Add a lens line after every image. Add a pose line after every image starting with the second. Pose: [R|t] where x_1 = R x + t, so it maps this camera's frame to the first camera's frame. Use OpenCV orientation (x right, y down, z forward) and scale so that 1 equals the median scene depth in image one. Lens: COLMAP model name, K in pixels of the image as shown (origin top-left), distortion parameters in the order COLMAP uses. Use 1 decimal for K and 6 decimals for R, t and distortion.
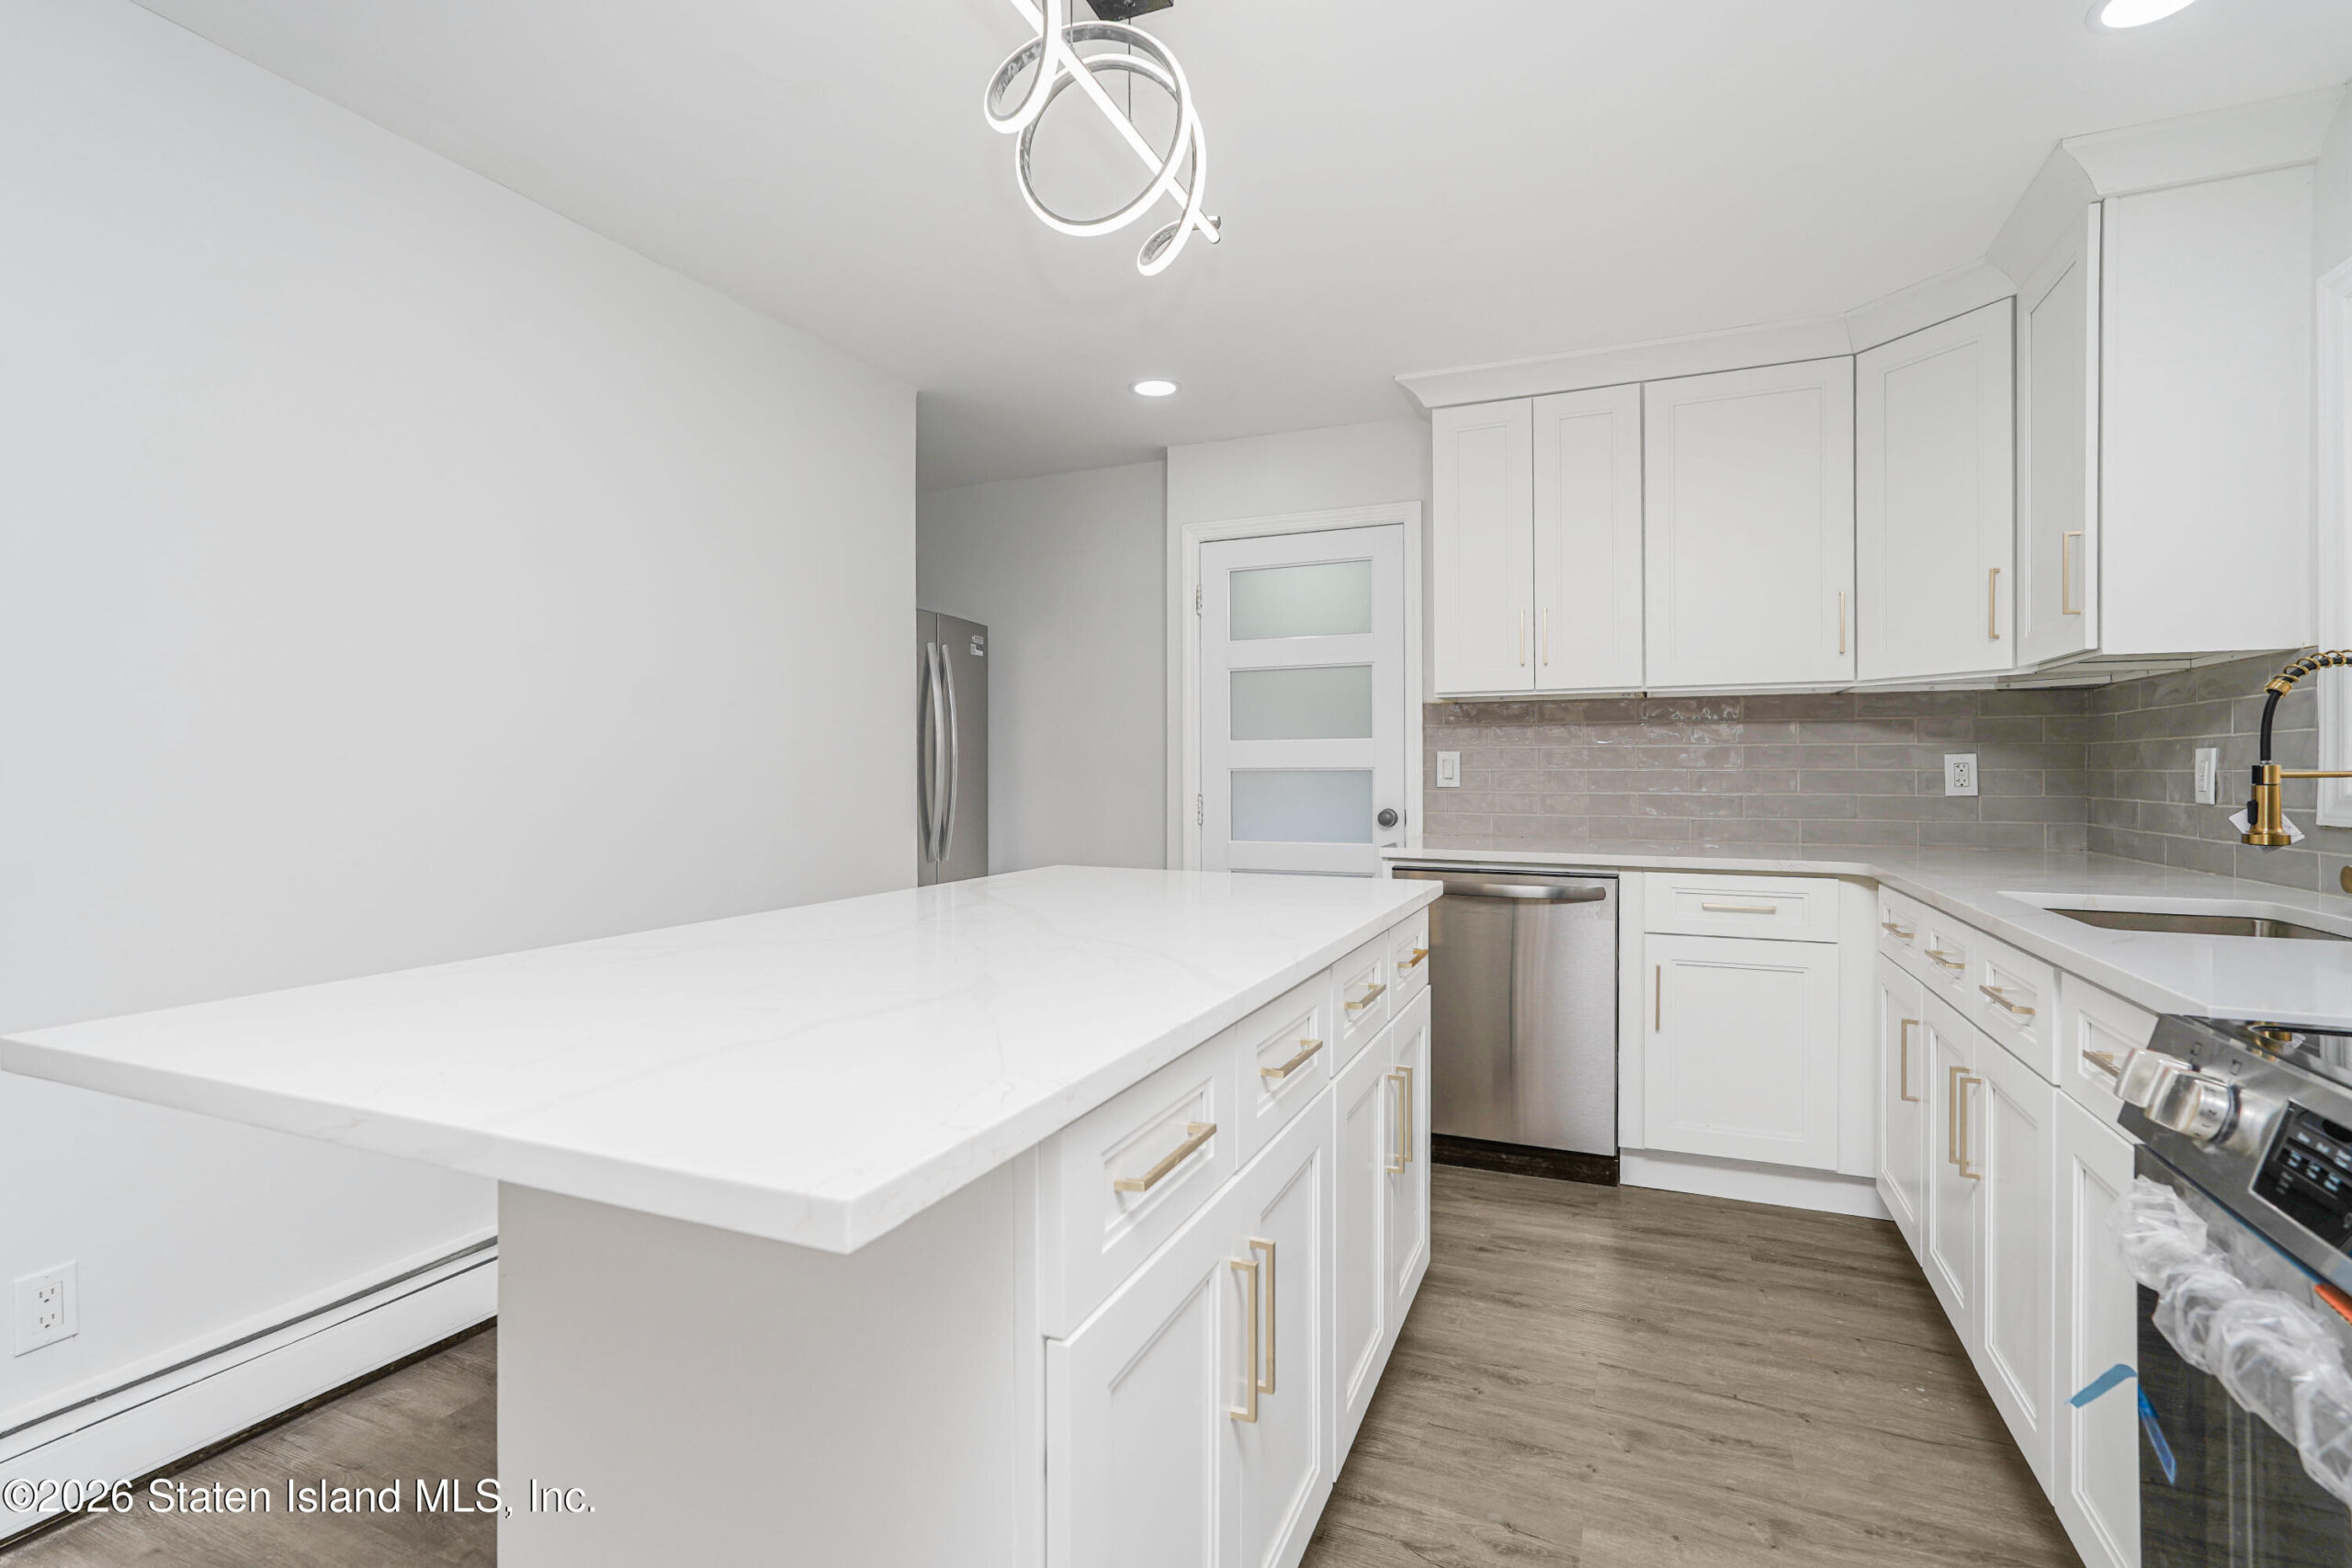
lens RADIAL K [[1063.9, 0, 1180.0], [0, 1063.9, 784.9], [0, 0, 1]] dist [-0.014347, 0.008863]
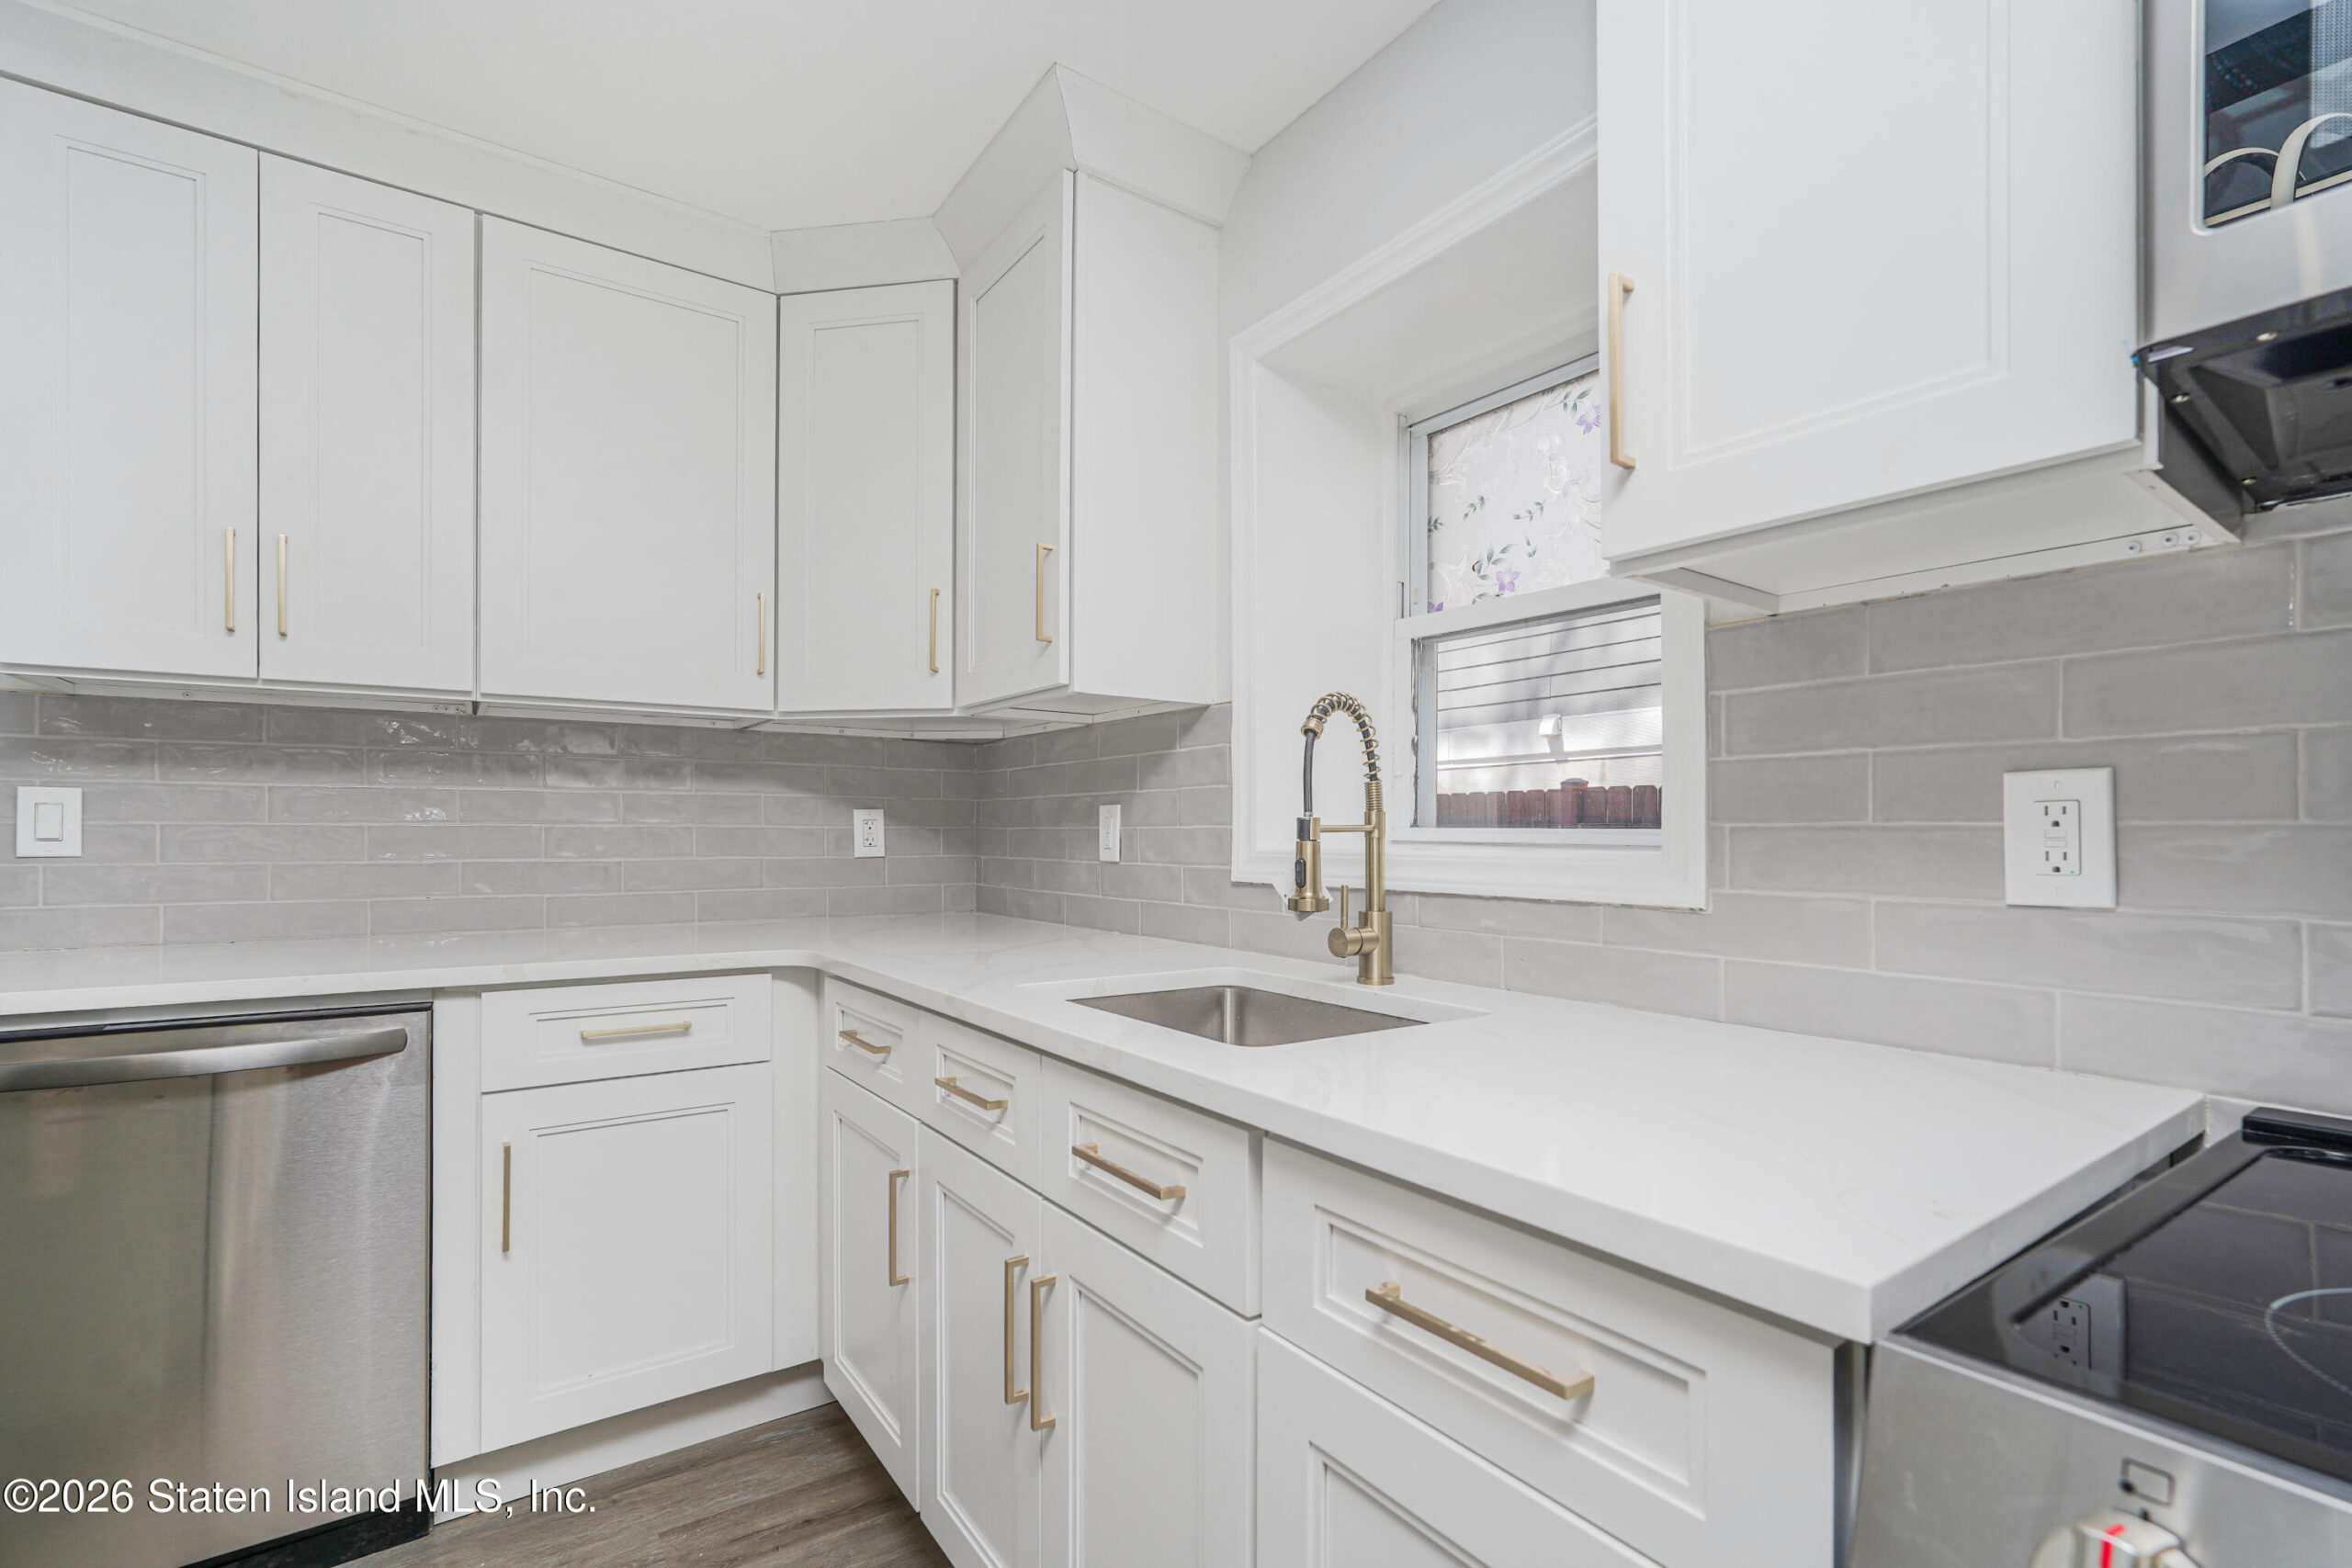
lens RADIAL K [[1063.9, 0, 1175.0], [0, 1063.9, 815.1], [0, 0, 1]] dist [-0.014347, 0.008863]
pose [[0.520197, 0.015616, 0.853903, 0.144446], [0.008726, 0.999683, -0.023598, -0.001234], [-0.854002, 0.019727, 0.519896, 0.396074]]
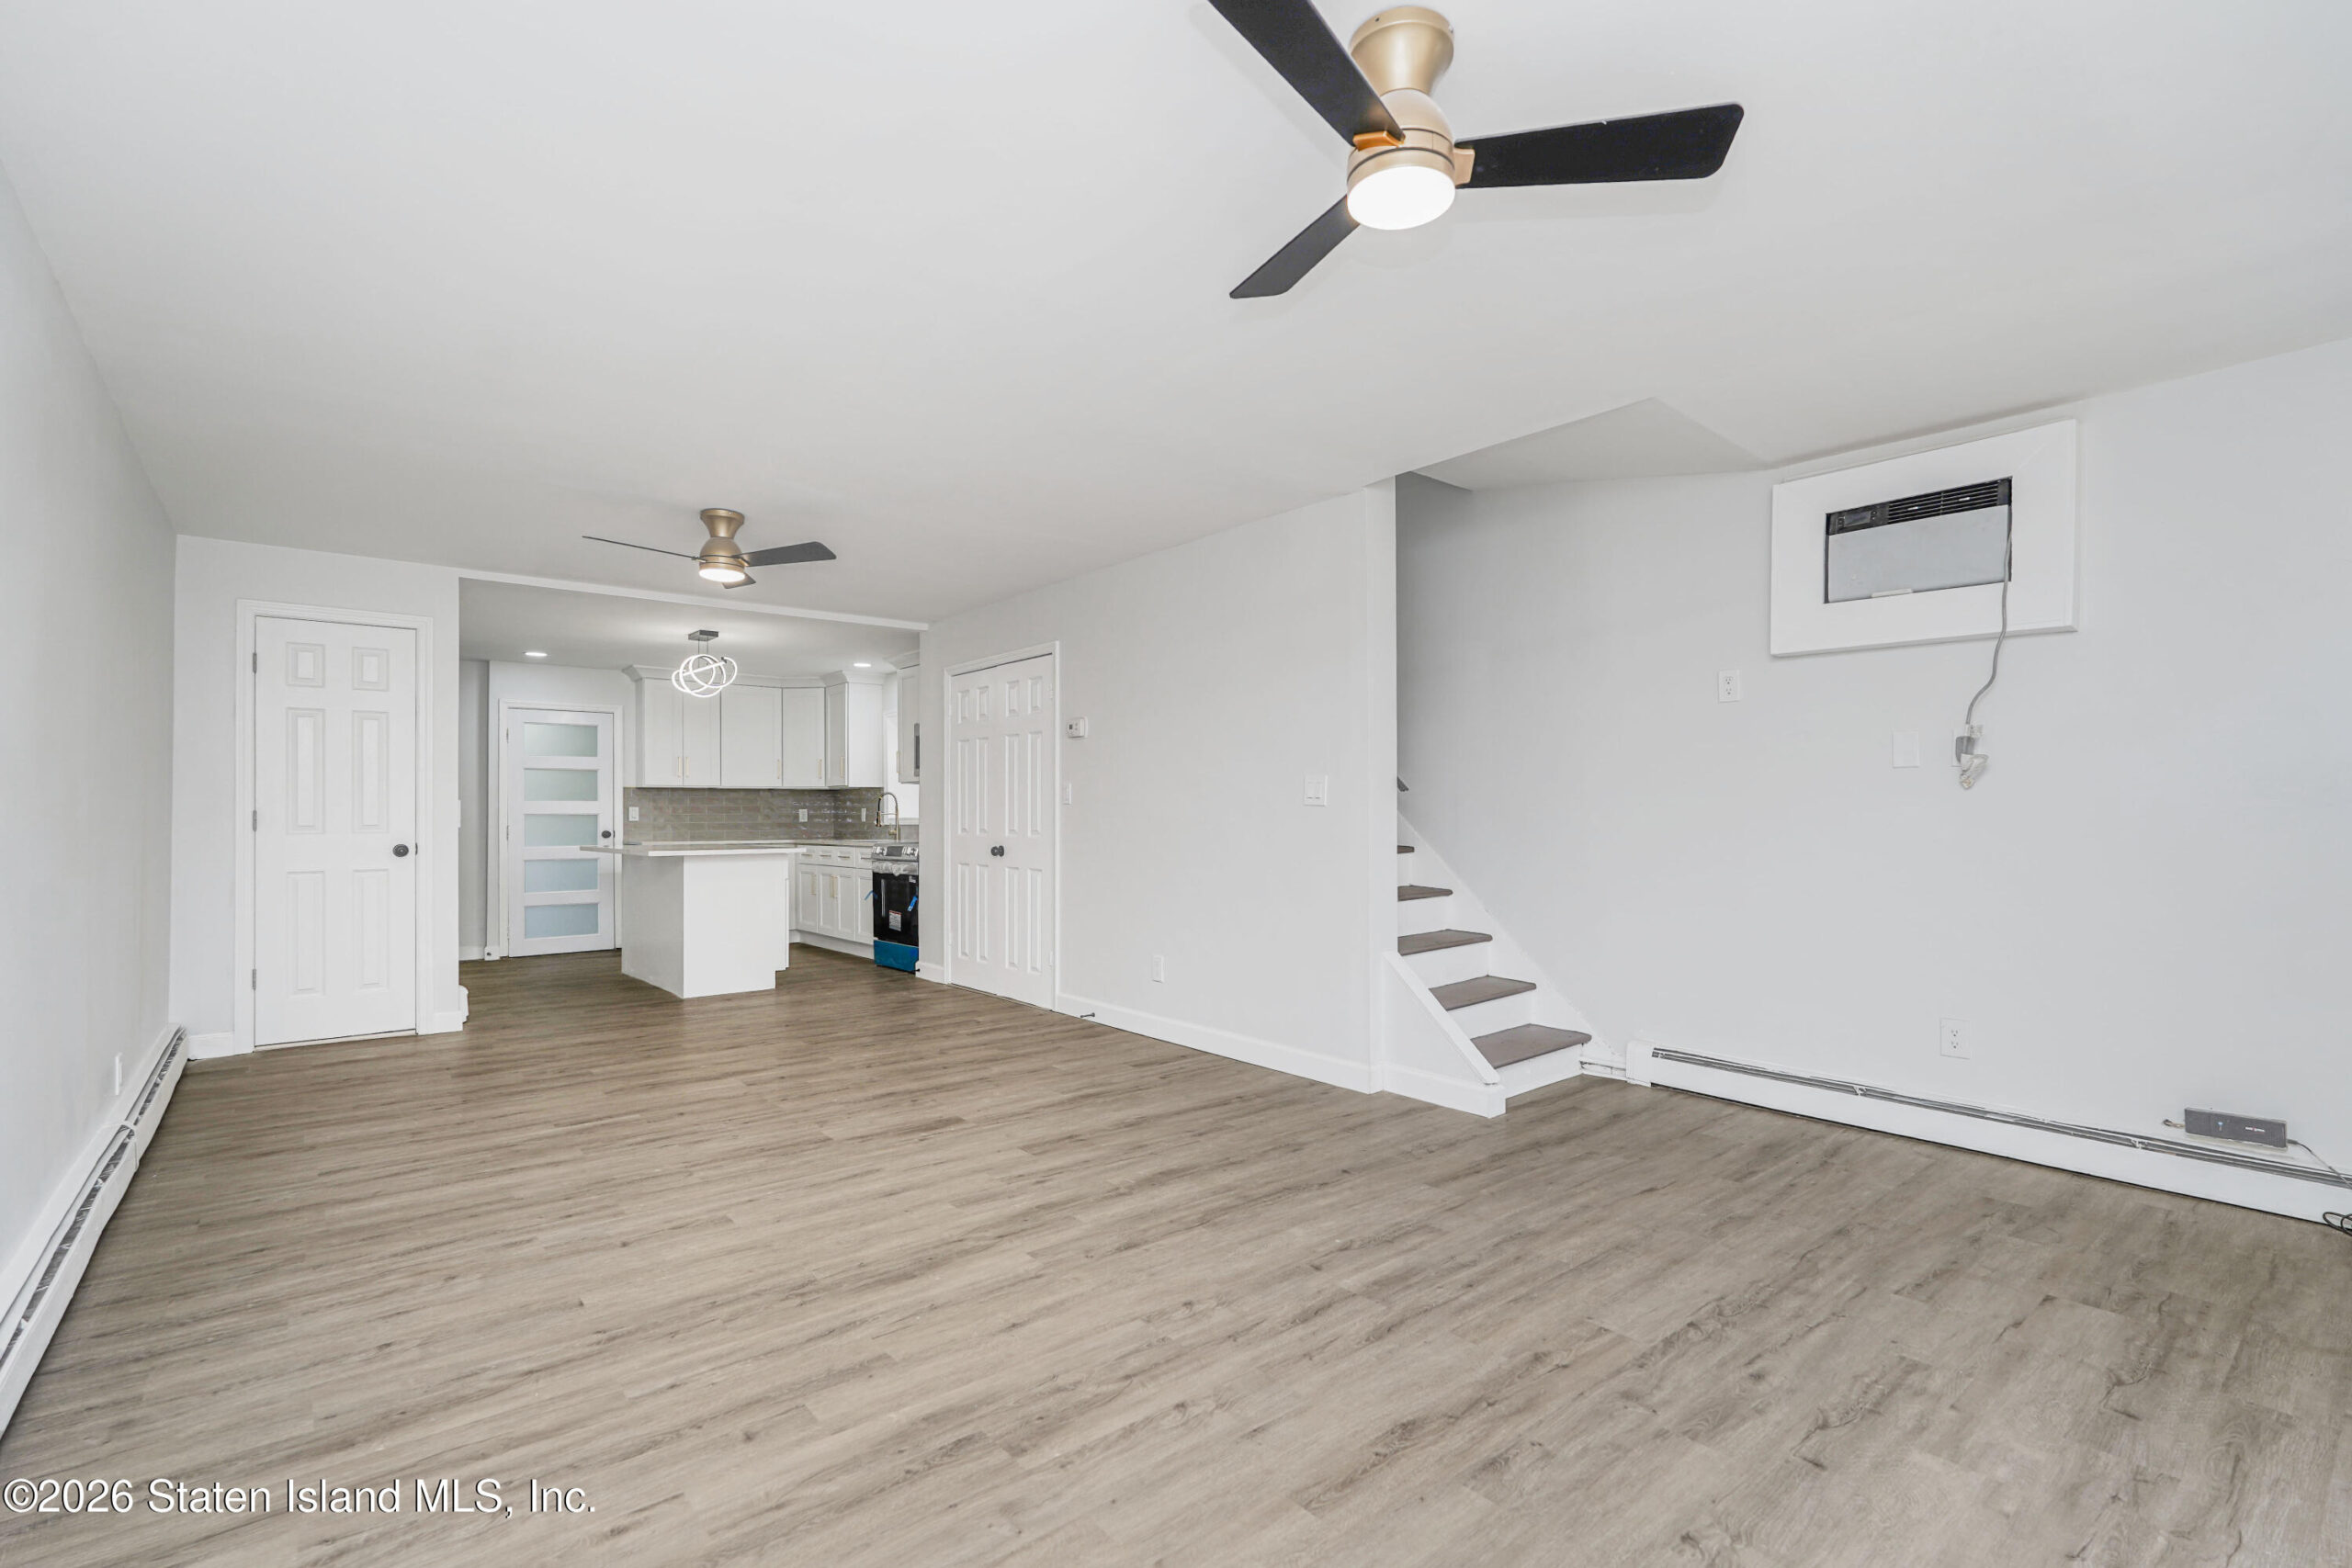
lens RADIAL K [[1063.9, 0, 1189.0], [0, 1063.9, 812.6], [0, 0, 1]] dist [-0.014347, 0.008863]
pose [[0.435163, 0.002667, 0.900348, -2.036381], [0.016542, 0.999803, -0.010957, 0.045441], [-0.900200, 0.019662, 0.435033, -1.797356]]
